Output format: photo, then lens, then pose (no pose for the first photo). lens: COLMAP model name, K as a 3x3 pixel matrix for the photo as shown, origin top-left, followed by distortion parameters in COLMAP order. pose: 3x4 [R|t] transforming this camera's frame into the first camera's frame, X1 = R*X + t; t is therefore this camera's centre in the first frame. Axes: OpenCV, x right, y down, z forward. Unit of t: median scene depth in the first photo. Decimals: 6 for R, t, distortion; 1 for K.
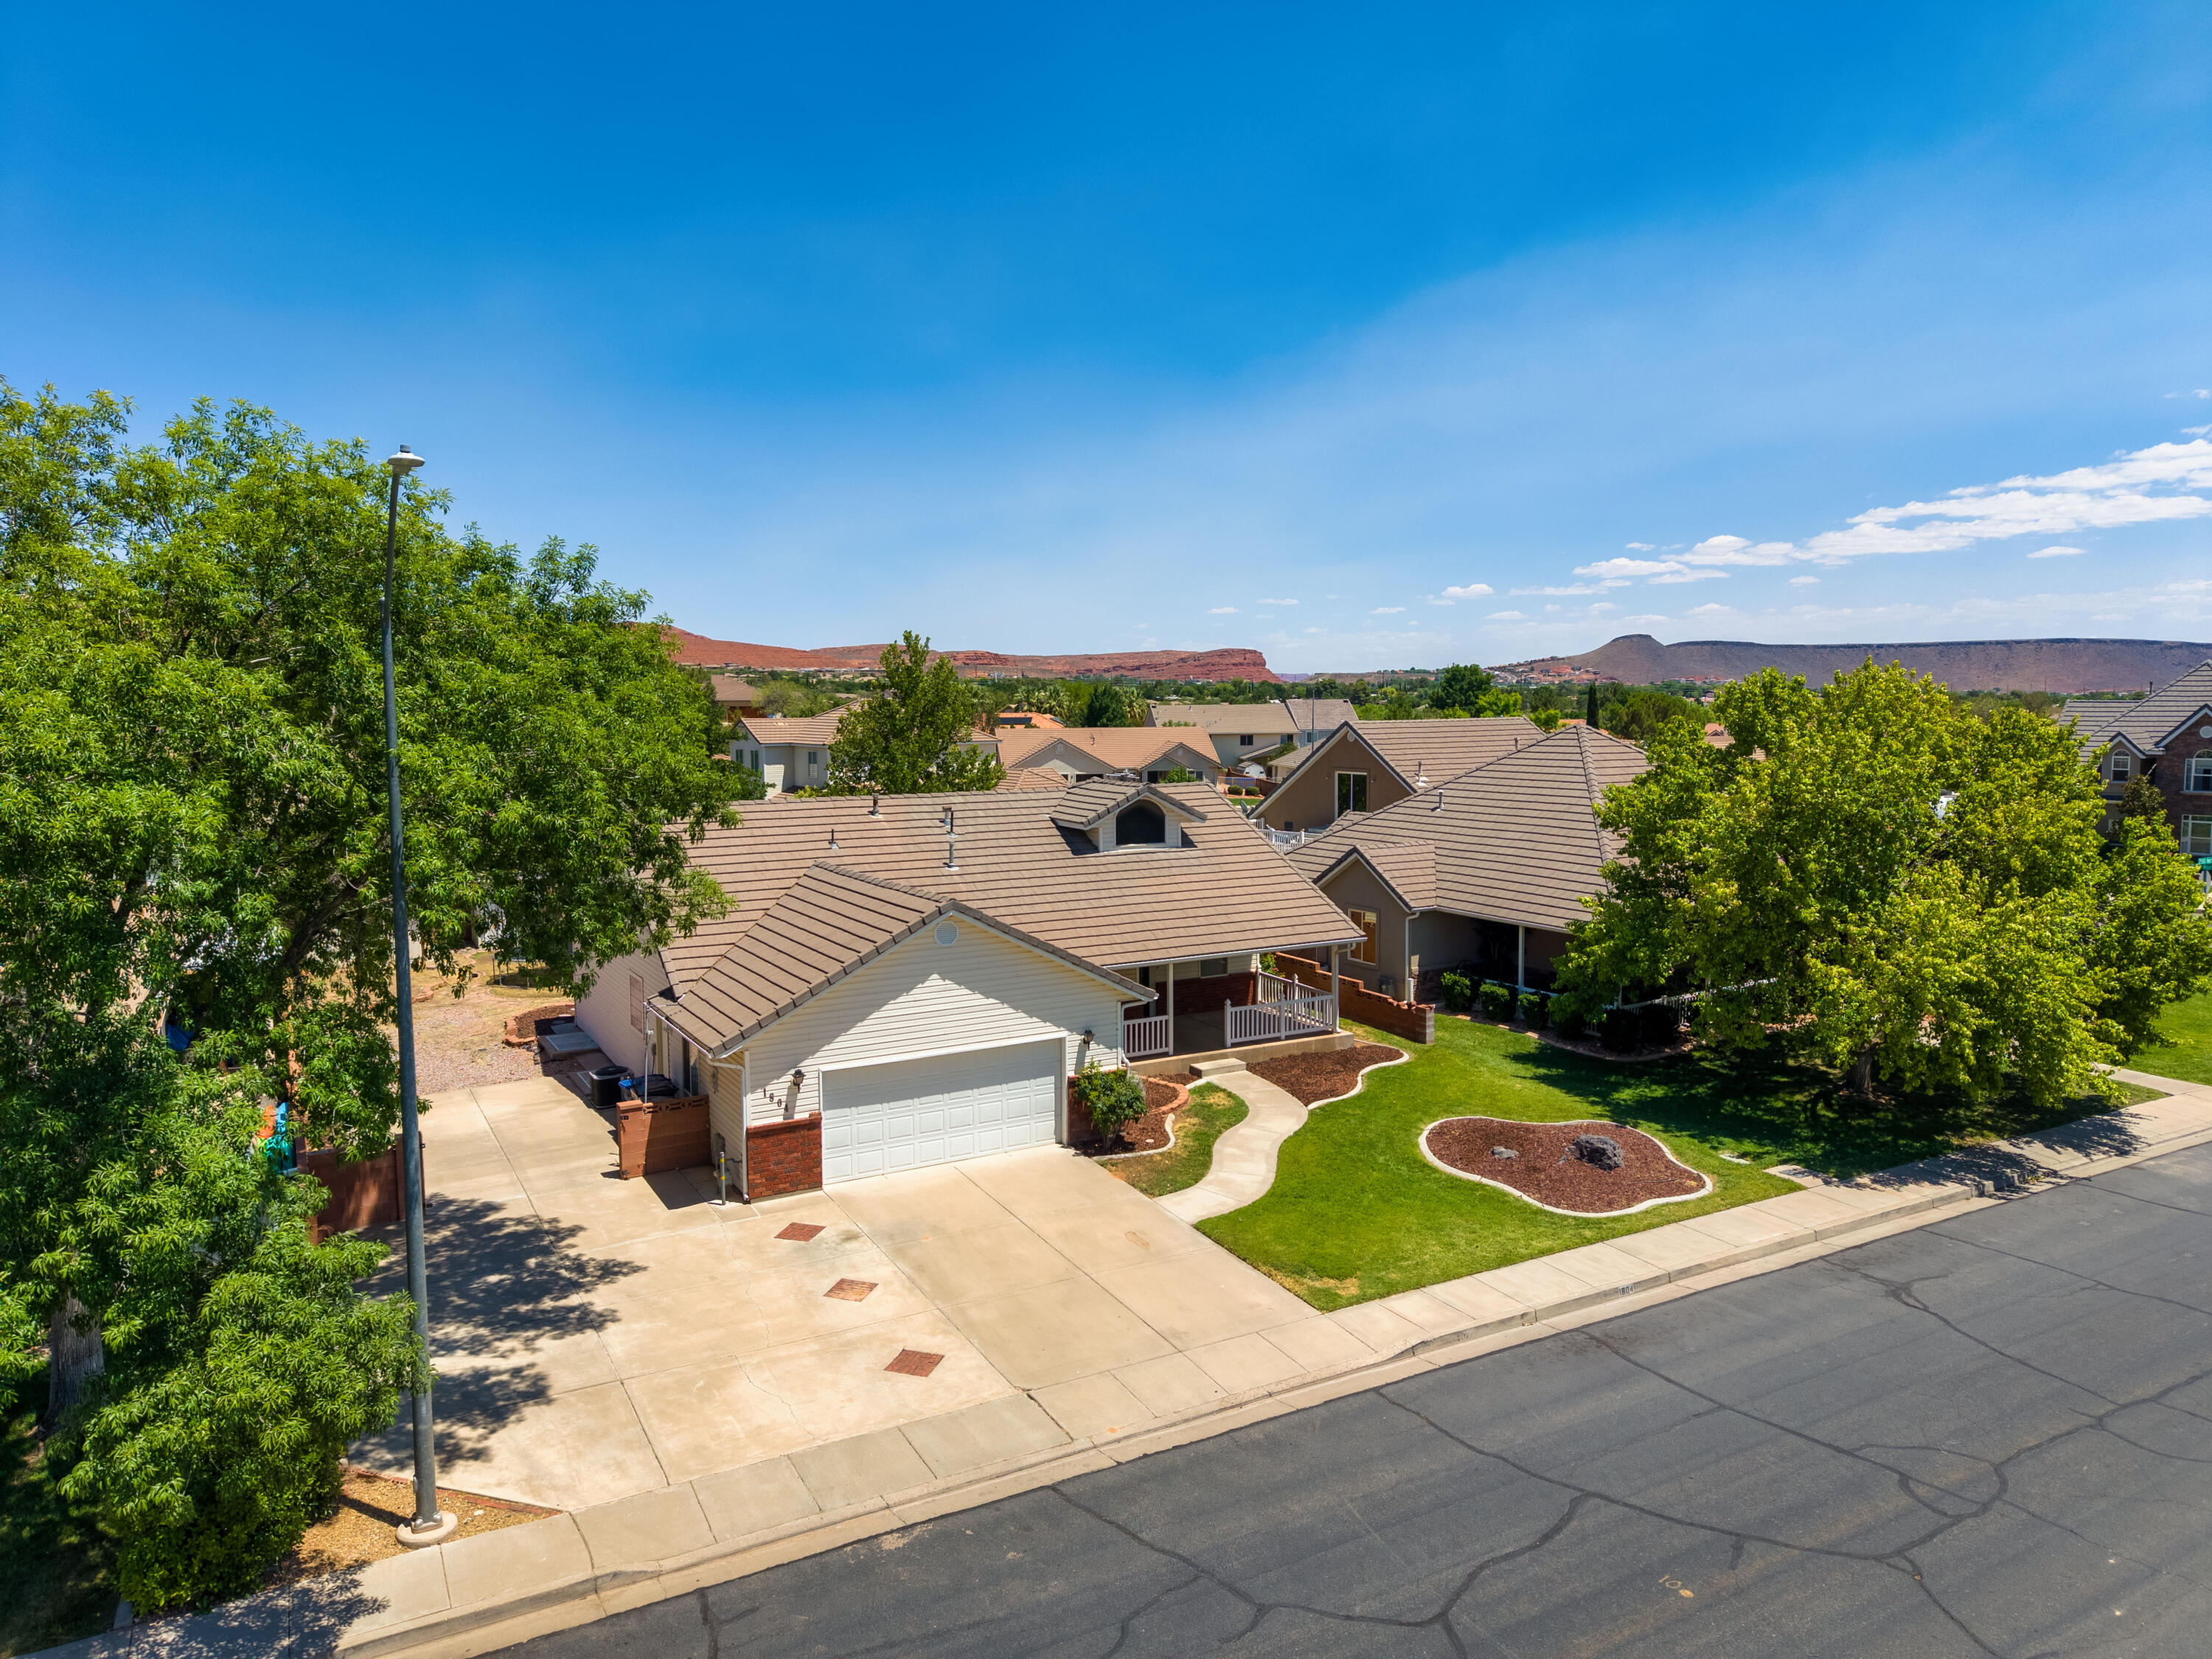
lens RADIAL K [[1473.7, 0, 1098.4], [0, 1473.7, 791.2], [0, 0, 1]] dist [0.033526, -0.032846]
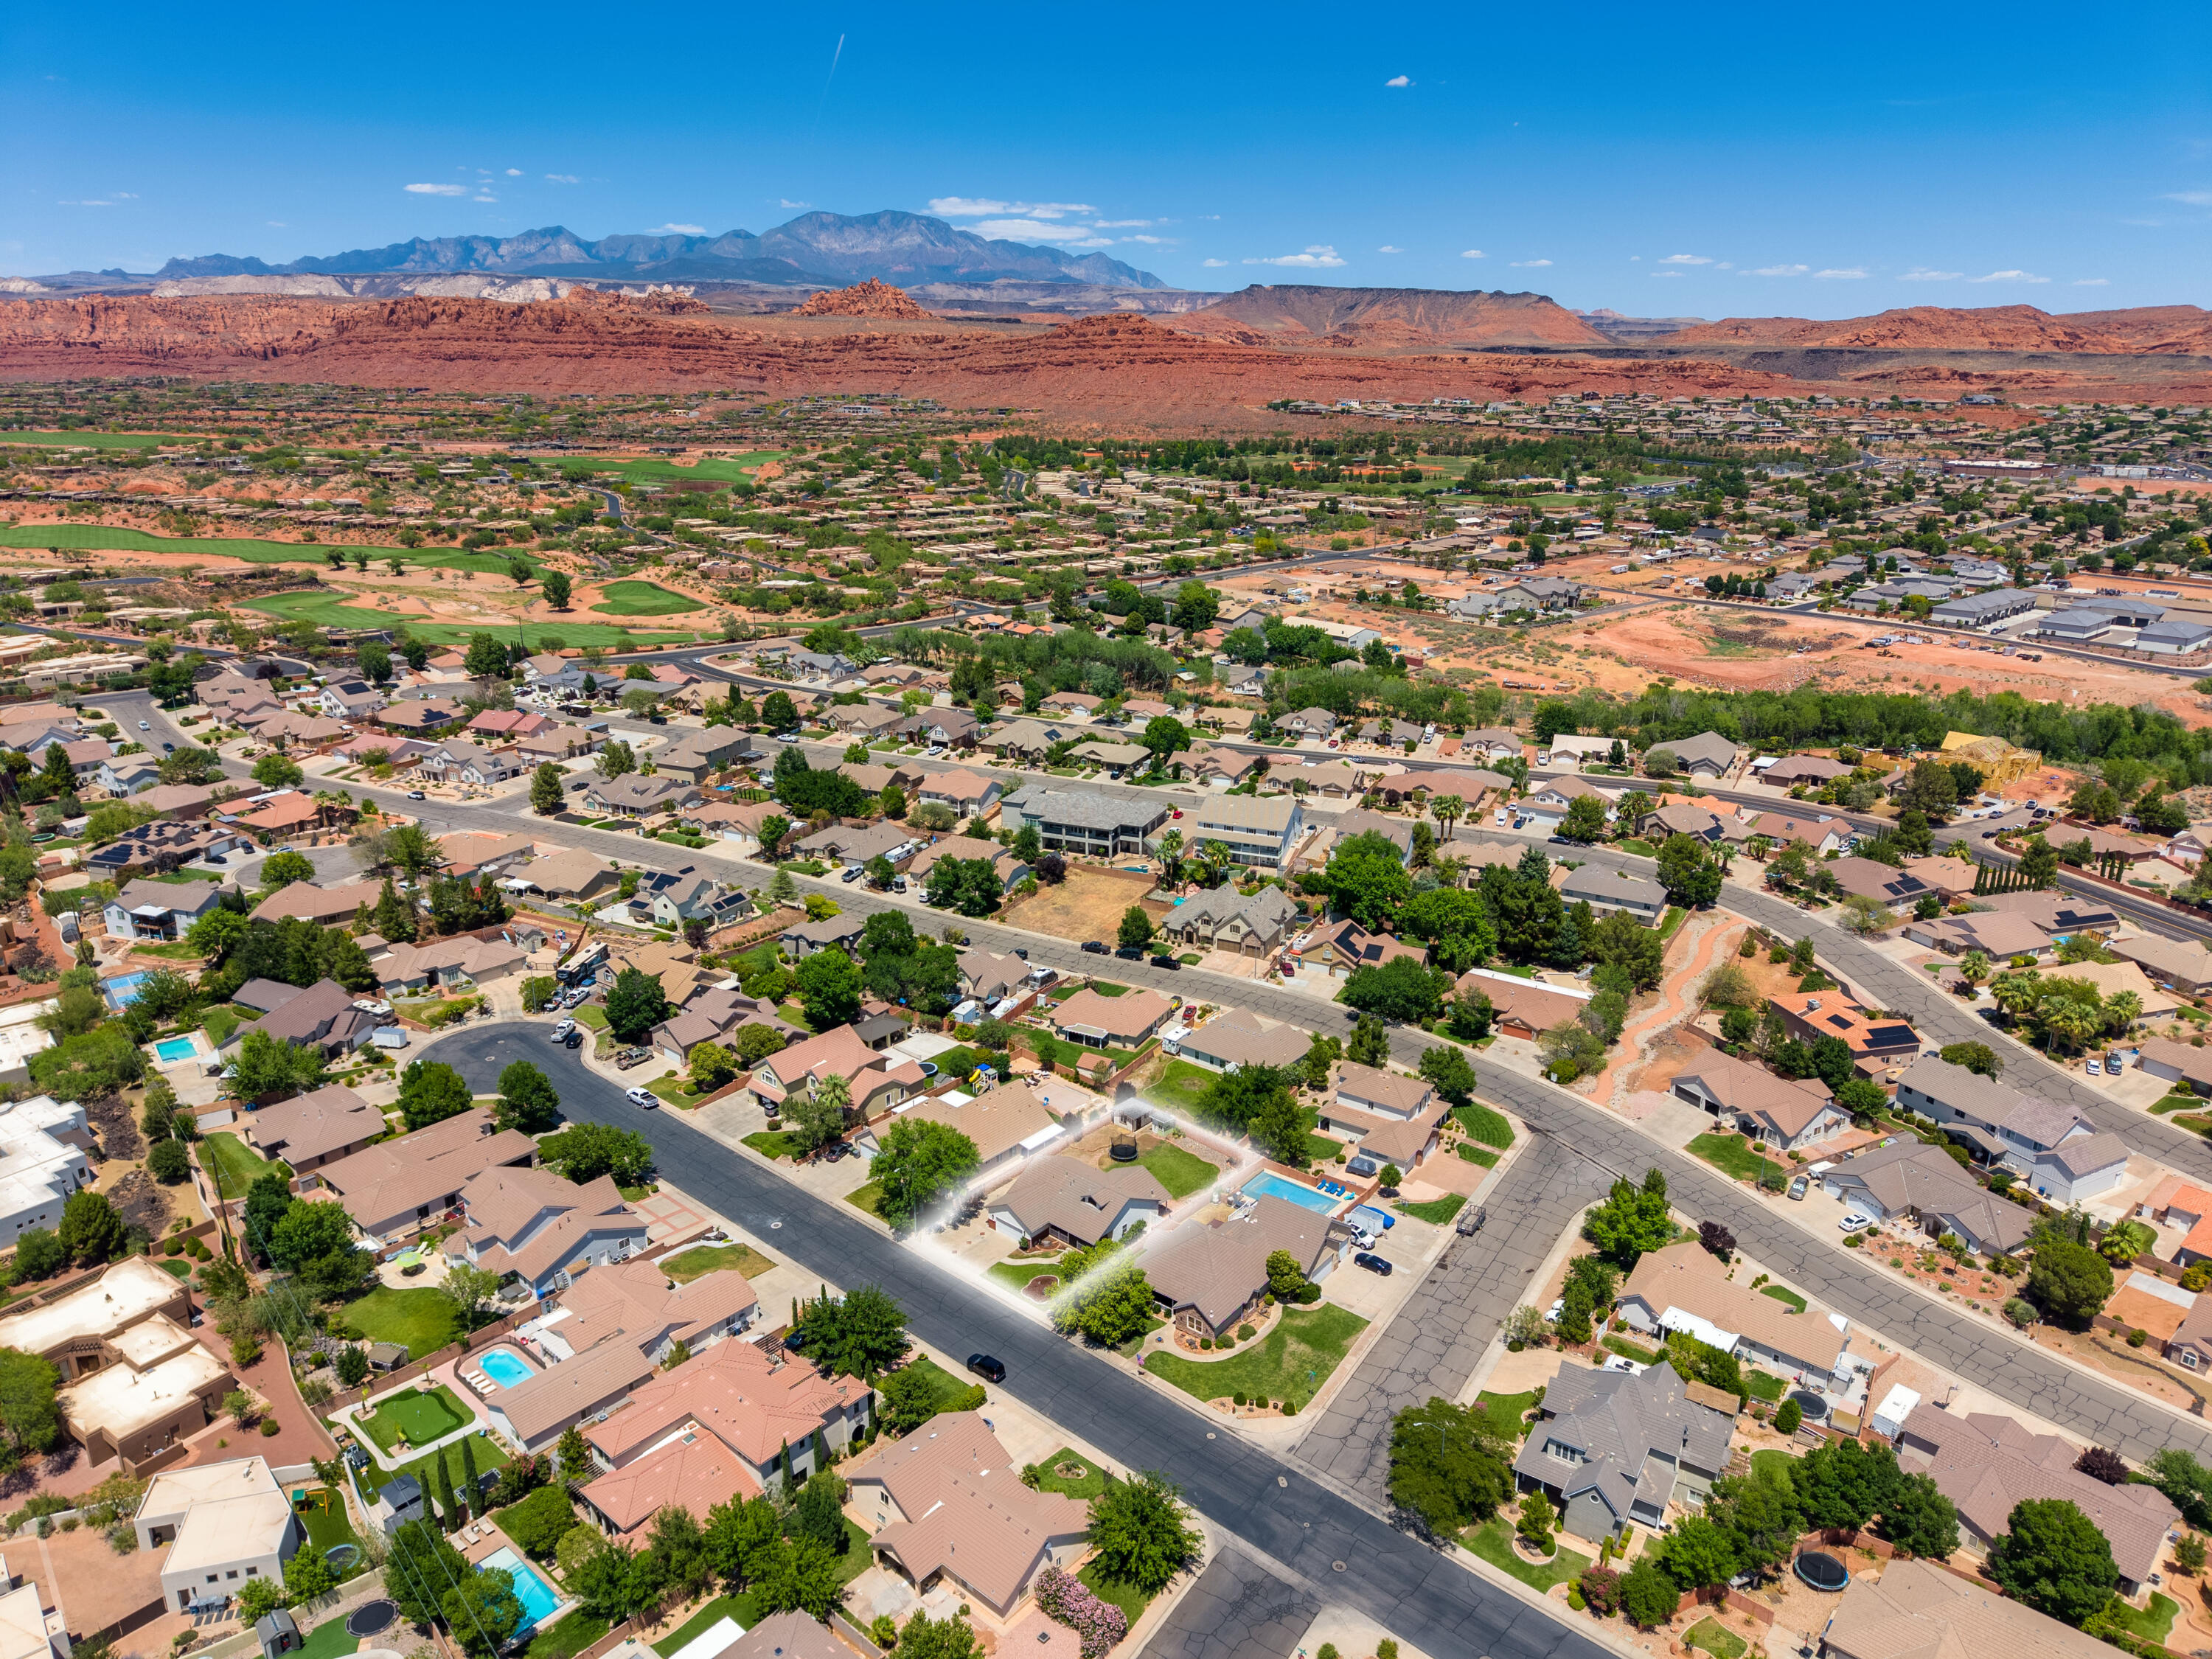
lens RADIAL K [[1473.7, 0, 1099.7], [0, 1473.7, 824.5], [0, 0, 1]] dist [0.033526, -0.032846]
pose [[0.332640, 0.287691, -0.898100, 5.736576], [-0.065347, 0.957075, 0.282379, -3.605638], [0.940787, -0.035243, 0.337161, -0.875326]]
